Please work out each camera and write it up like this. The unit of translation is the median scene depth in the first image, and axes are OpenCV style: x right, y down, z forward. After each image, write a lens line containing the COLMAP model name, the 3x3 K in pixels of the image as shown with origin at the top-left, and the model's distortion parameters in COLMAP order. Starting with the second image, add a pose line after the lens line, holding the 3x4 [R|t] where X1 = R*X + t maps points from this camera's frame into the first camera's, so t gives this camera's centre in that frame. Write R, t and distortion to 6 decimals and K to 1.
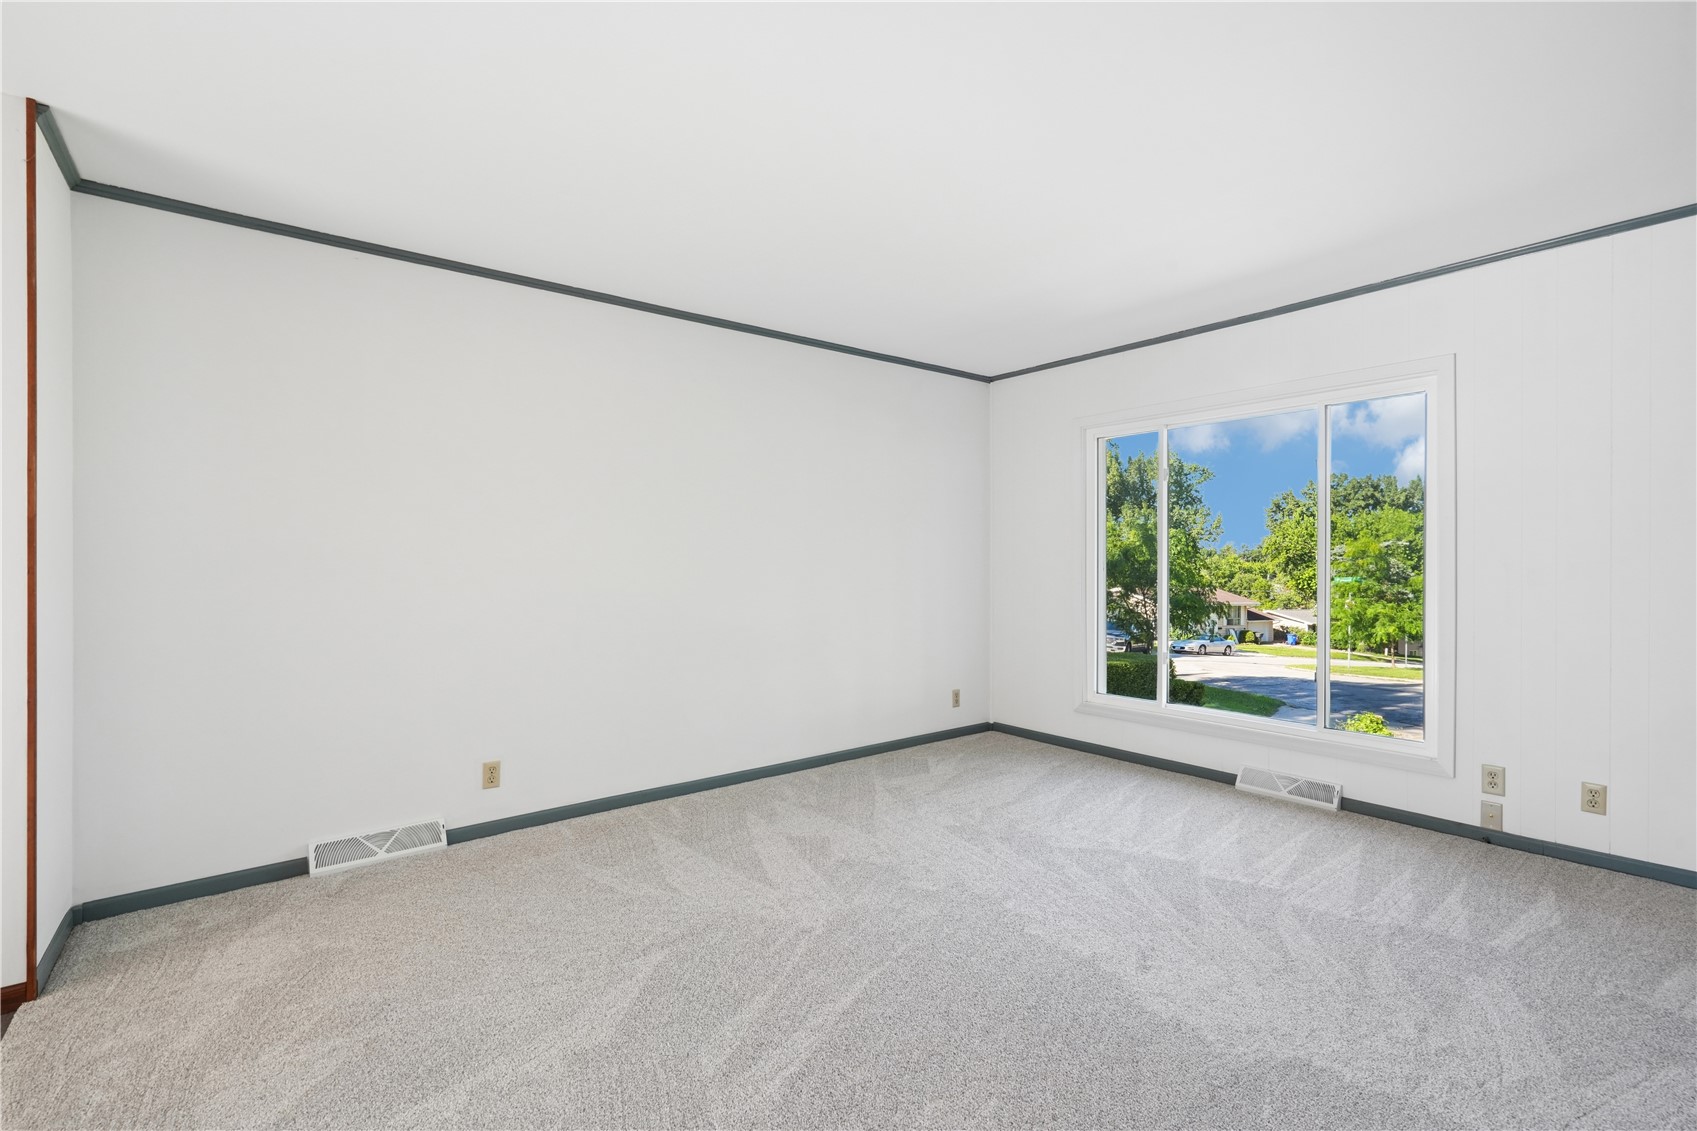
lens RADIAL K [[761.0, 0, 850.9], [0, 761.0, 562.7], [0, 0, 1]] dist [-0.009165, 0.003720]
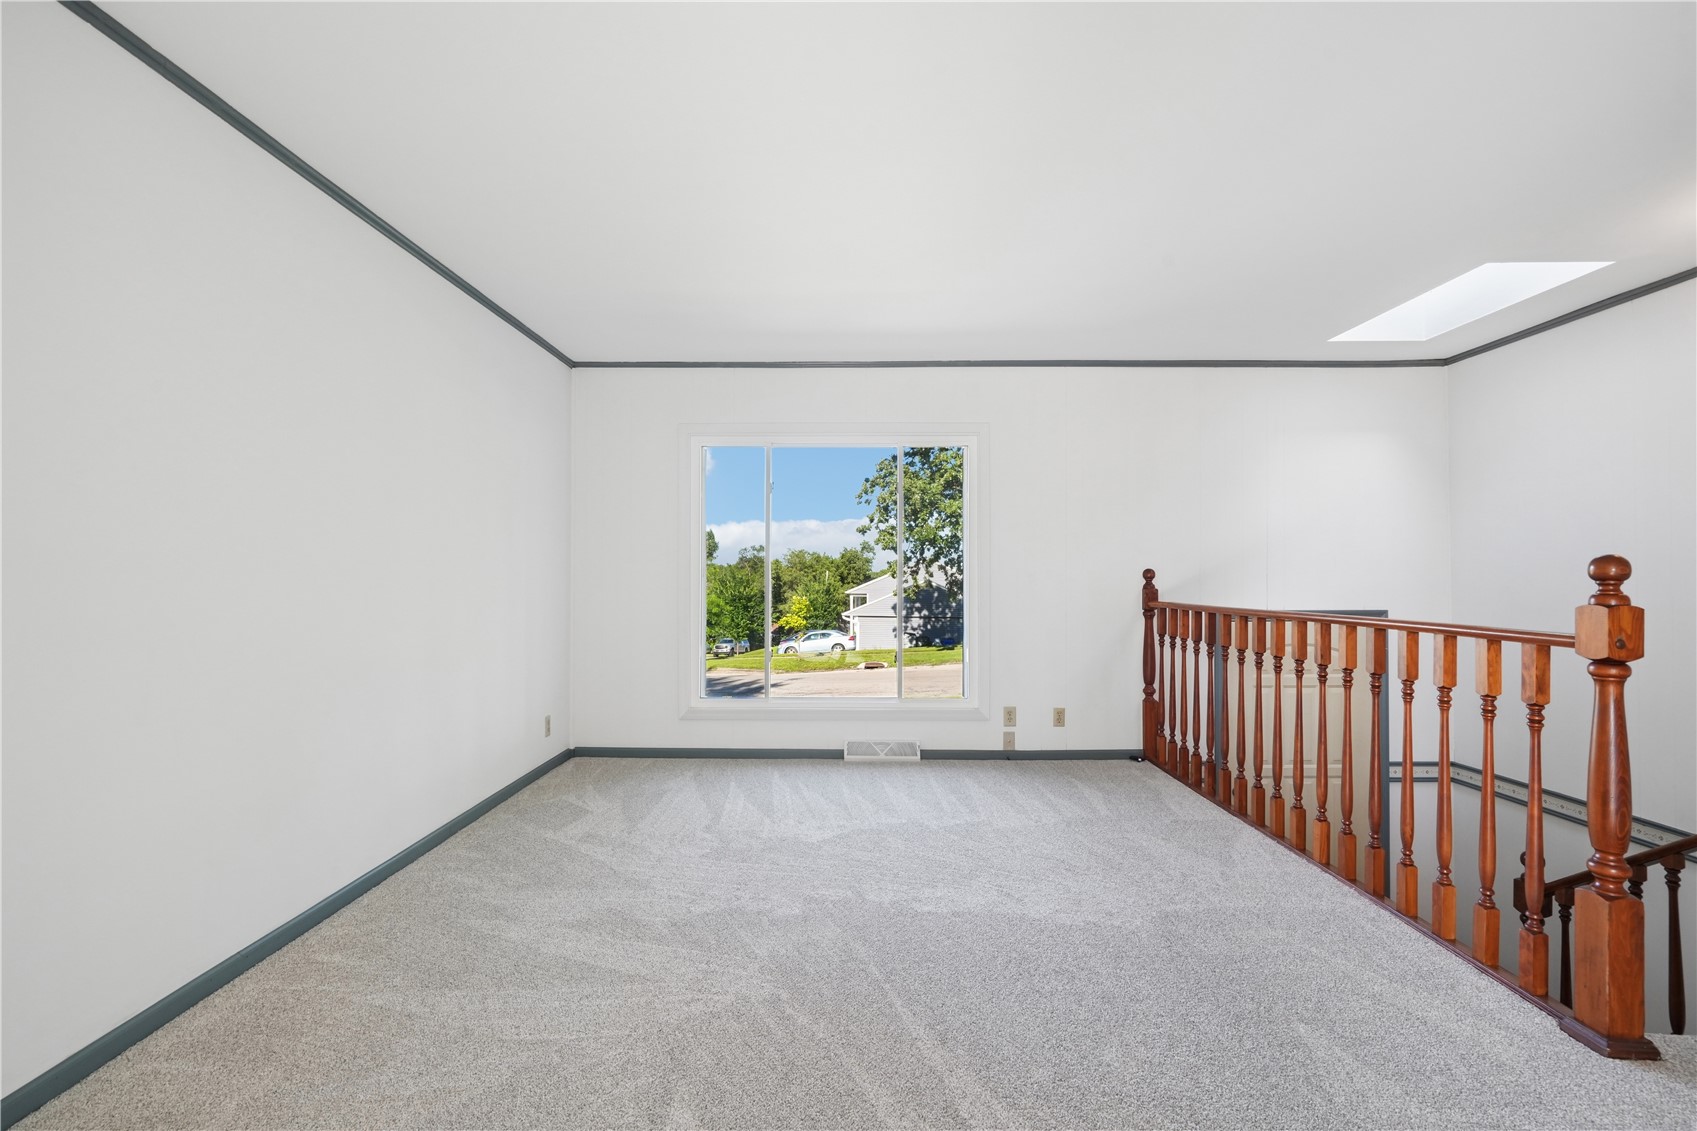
lens RADIAL K [[761.0, 0, 850.8], [0, 761.0, 568.1], [0, 0, 1]] dist [-0.009165, 0.003720]
pose [[0.632311, 0.006547, 0.774687, -0.466465], [-0.000505, 0.999968, -0.008039, 0.008961], [-0.774715, 0.004692, 0.632294, 0.283088]]
